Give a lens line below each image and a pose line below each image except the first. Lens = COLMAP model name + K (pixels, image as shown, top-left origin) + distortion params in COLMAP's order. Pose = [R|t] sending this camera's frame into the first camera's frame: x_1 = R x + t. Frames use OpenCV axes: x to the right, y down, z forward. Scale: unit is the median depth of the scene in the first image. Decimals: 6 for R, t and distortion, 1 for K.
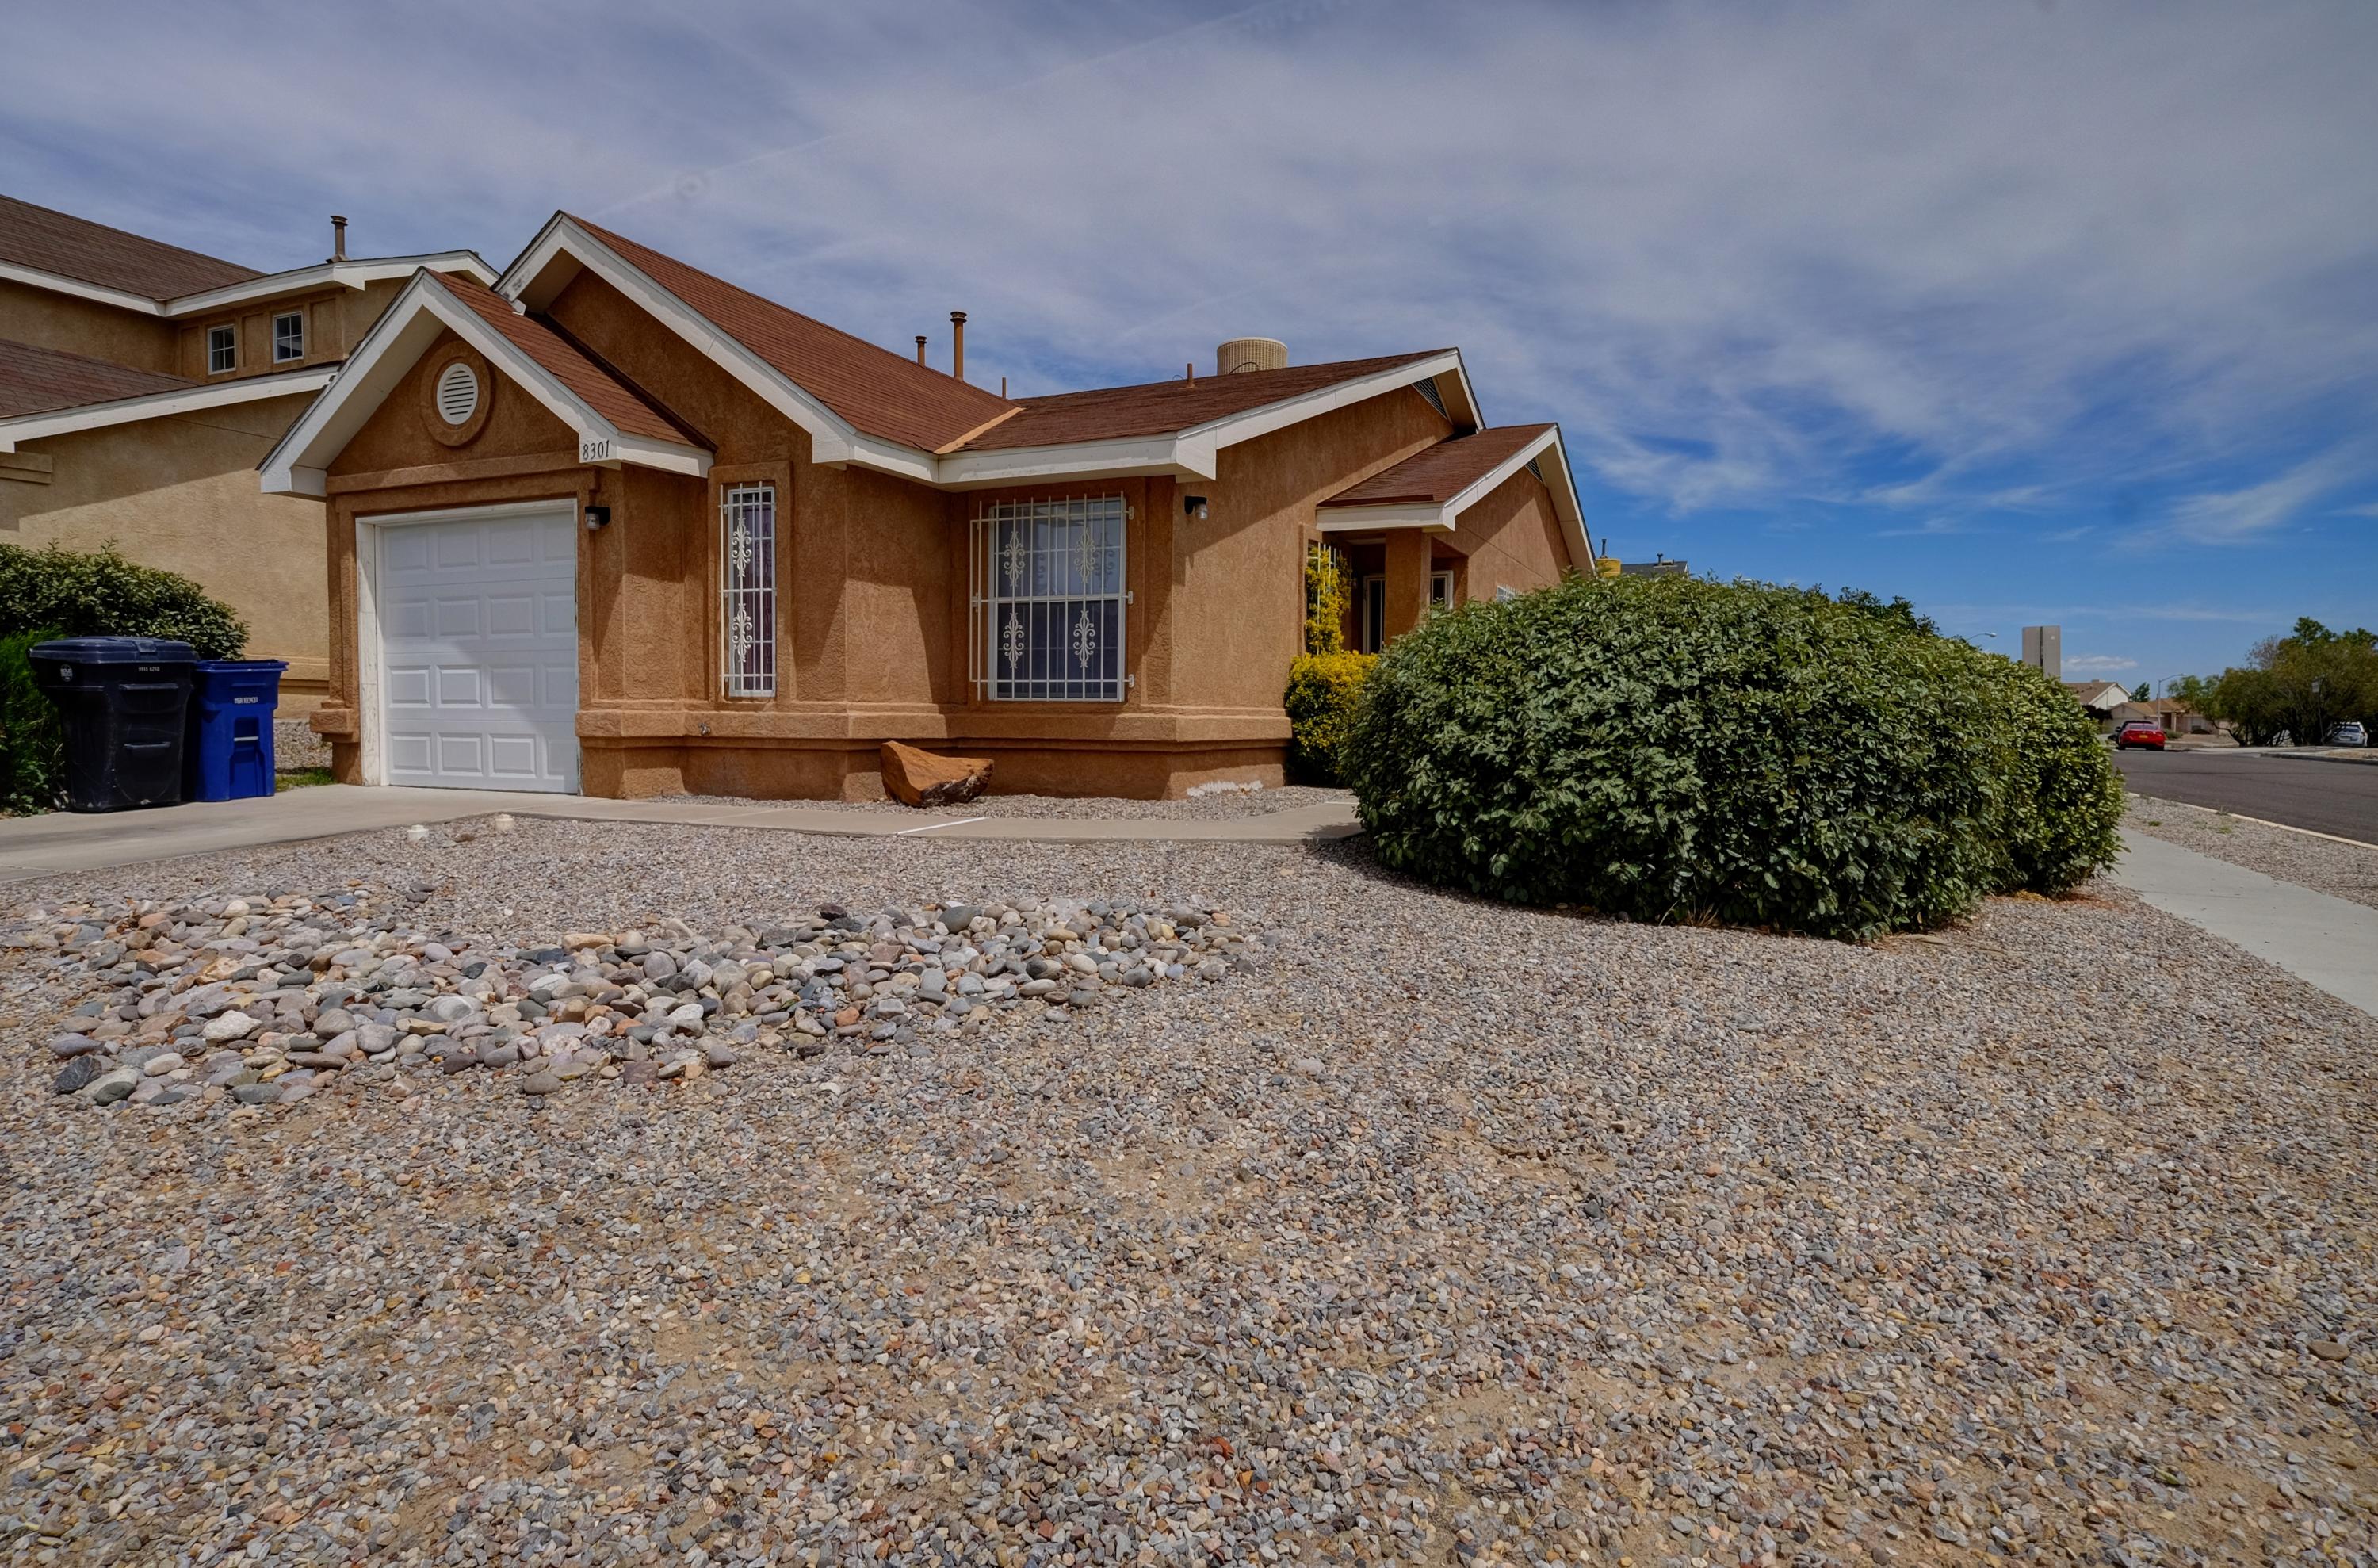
lens RADIAL K [[1247.4, 0, 1189.3], [0, 1247.4, 758.3], [0, 0, 1]] dist [0.000544, -0.000200]
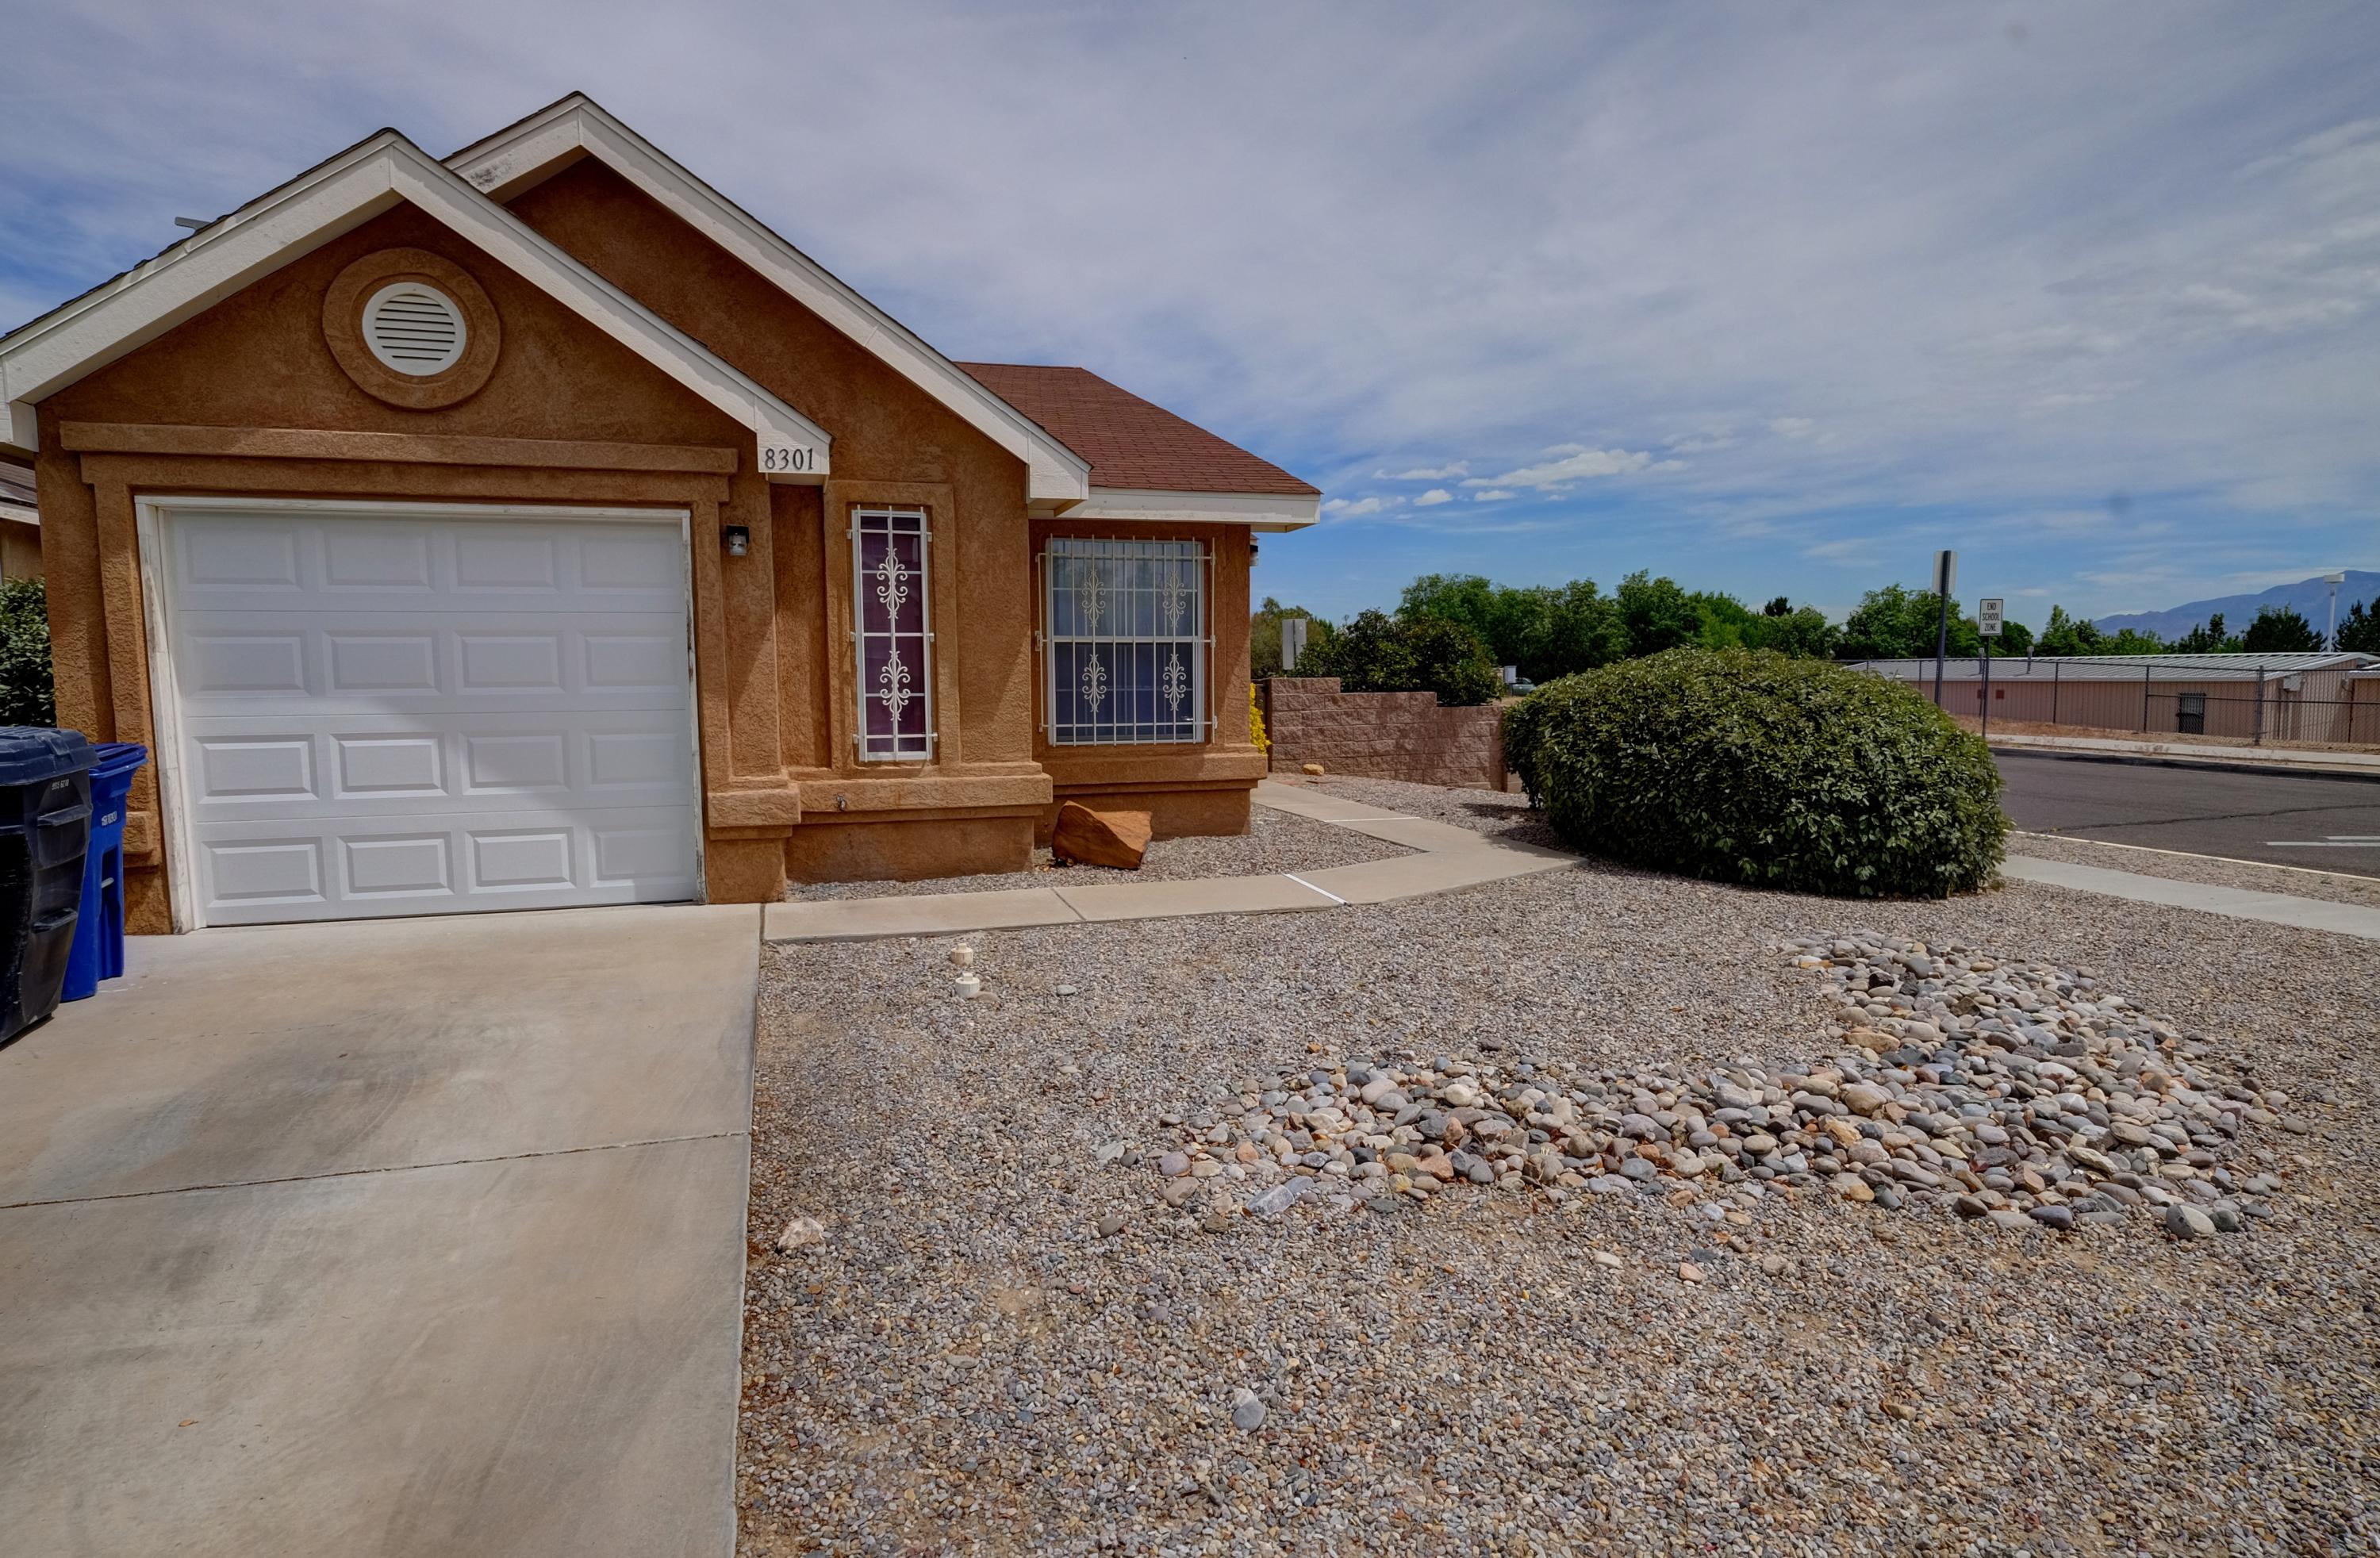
lens RADIAL K [[1270.3, 0, 1178.8], [0, 1270.3, 785.6], [0, 0, 1]] dist [-0.001461, 0.000782]
pose [[0.759138, -0.073661, 0.646749, -0.753045], [0.034032, 0.996709, 0.073575, -0.087988], [-0.650040, -0.033843, 0.759146, 0.219682]]
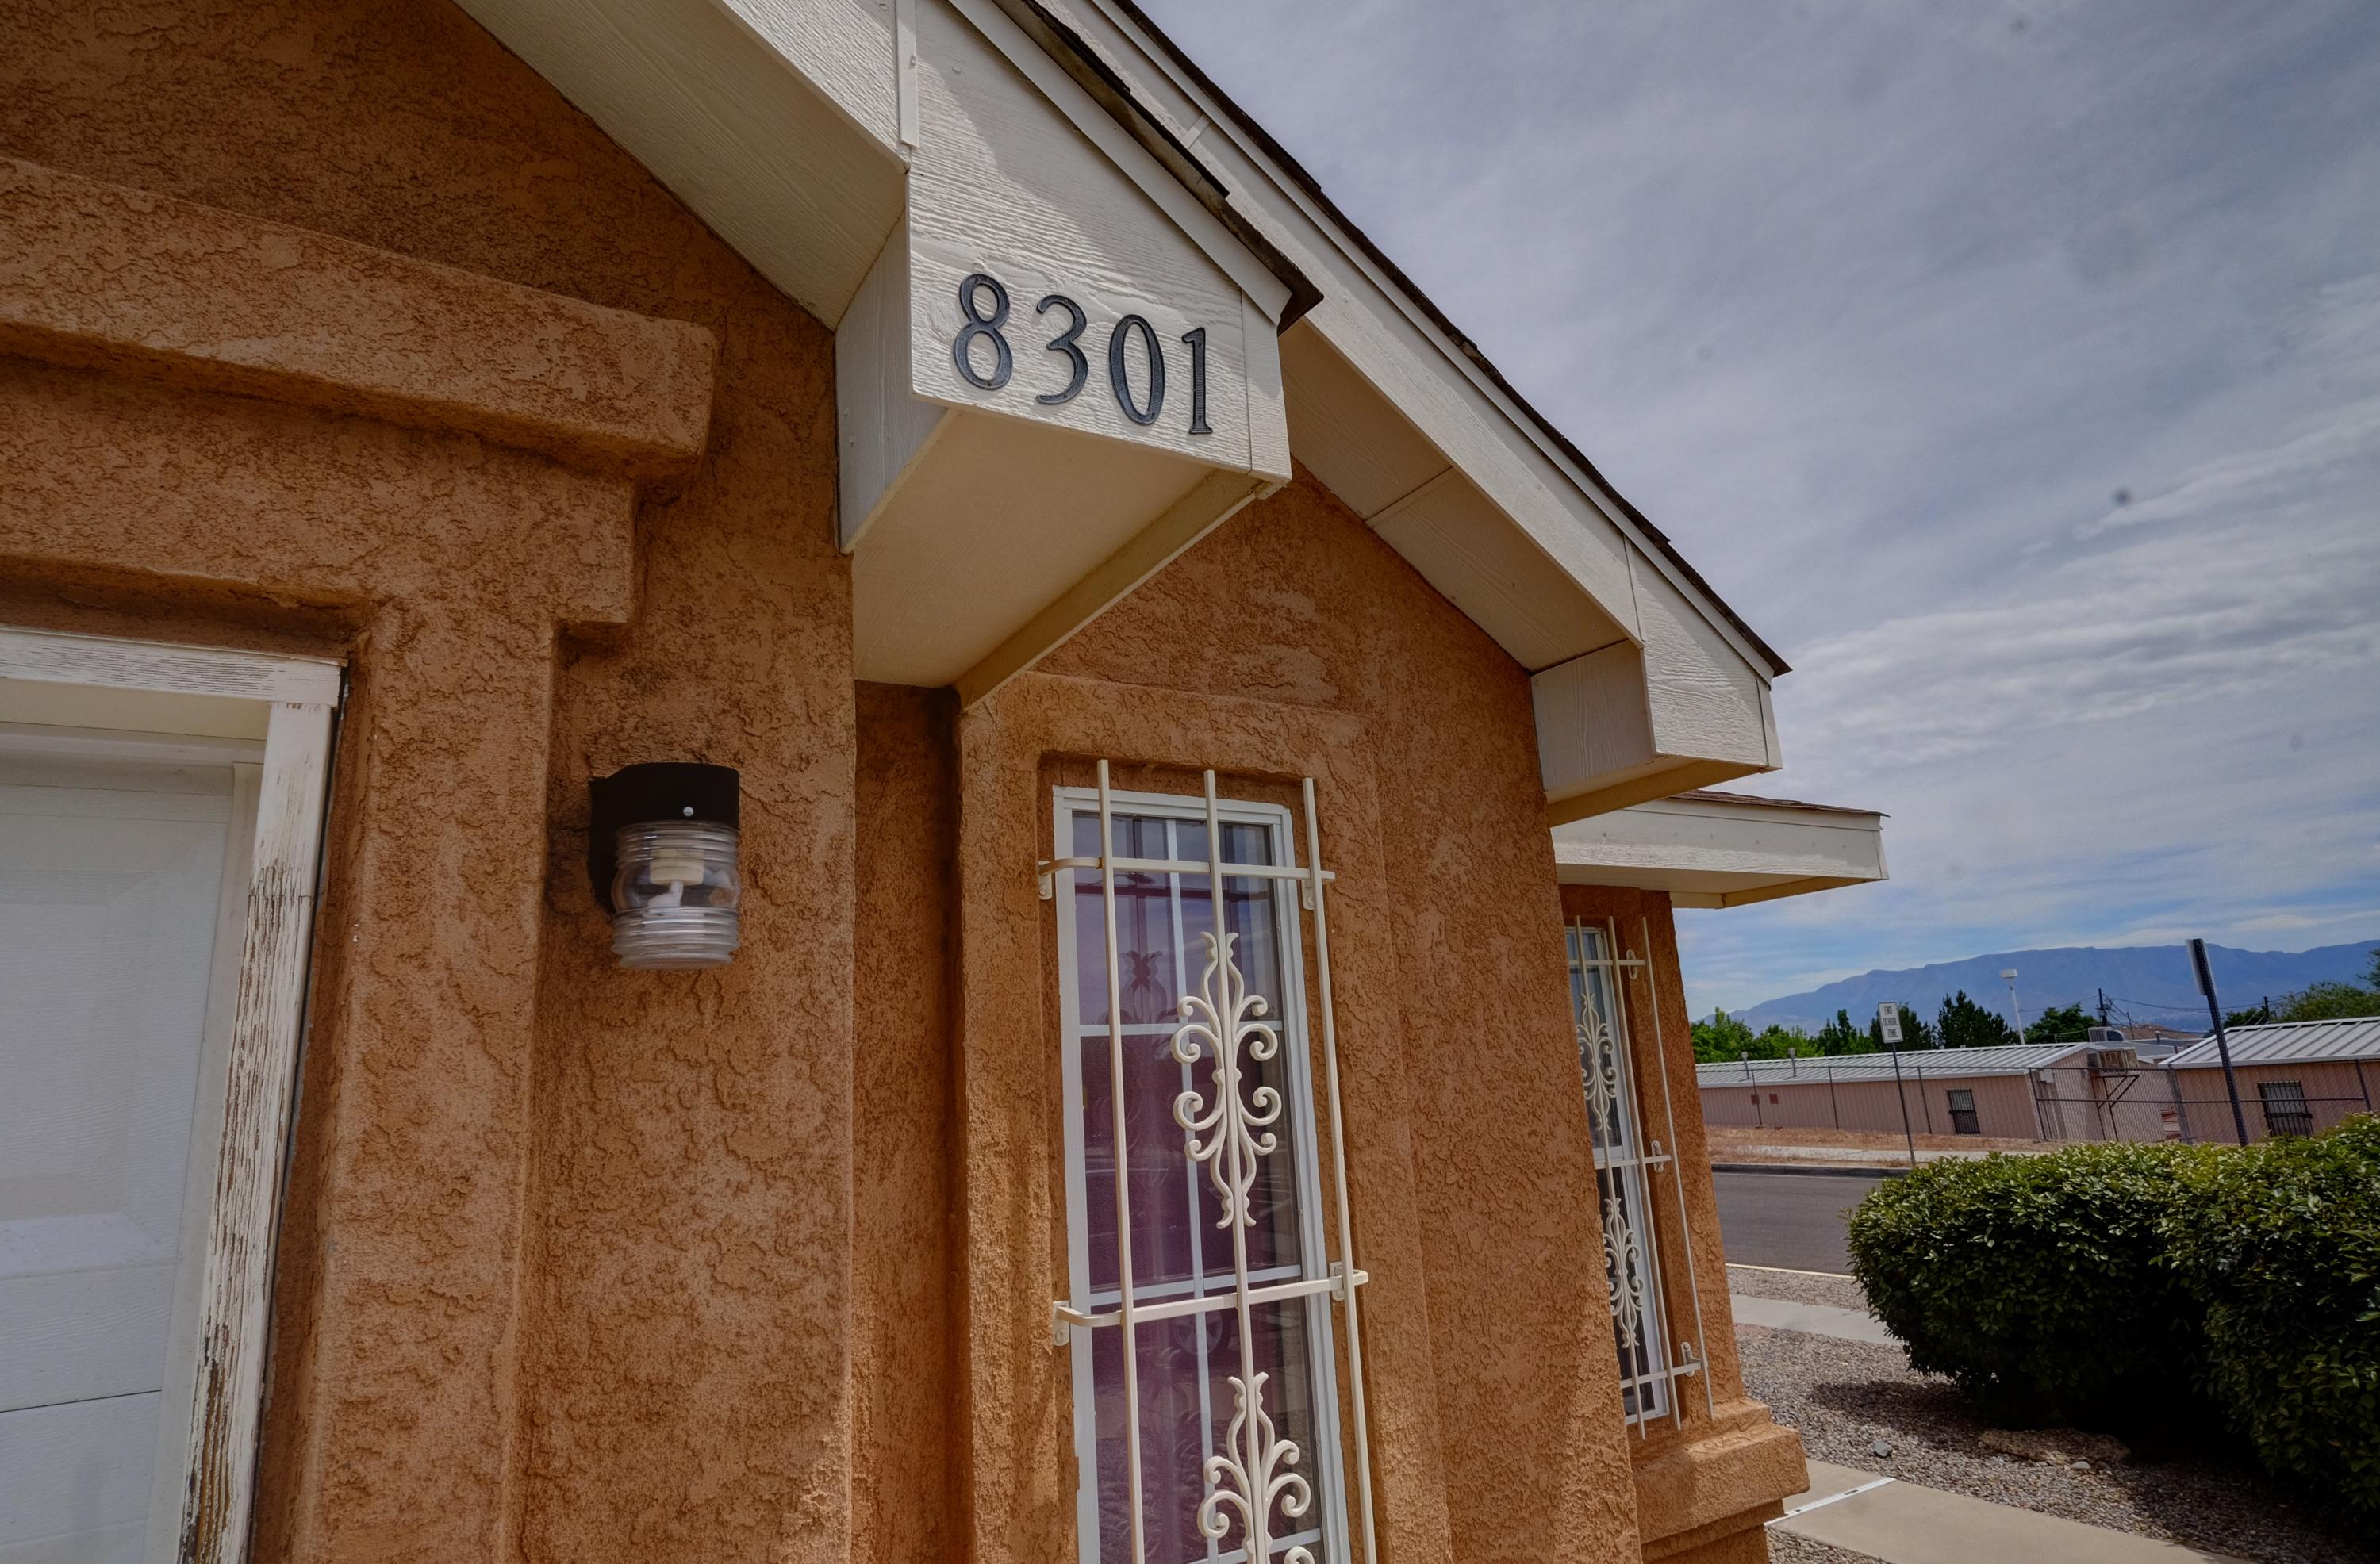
lens RADIAL K [[1270.2, 0, 1178.8], [0, 1270.2, 788.6], [0, 0, 1]] dist [-0.001461, 0.000782]
pose [[0.583036, 0.145174, 0.799370, -0.520546], [0.087199, 0.967041, -0.239226, -0.161557], [-0.807753, 0.209182, 0.551161, 0.861791]]
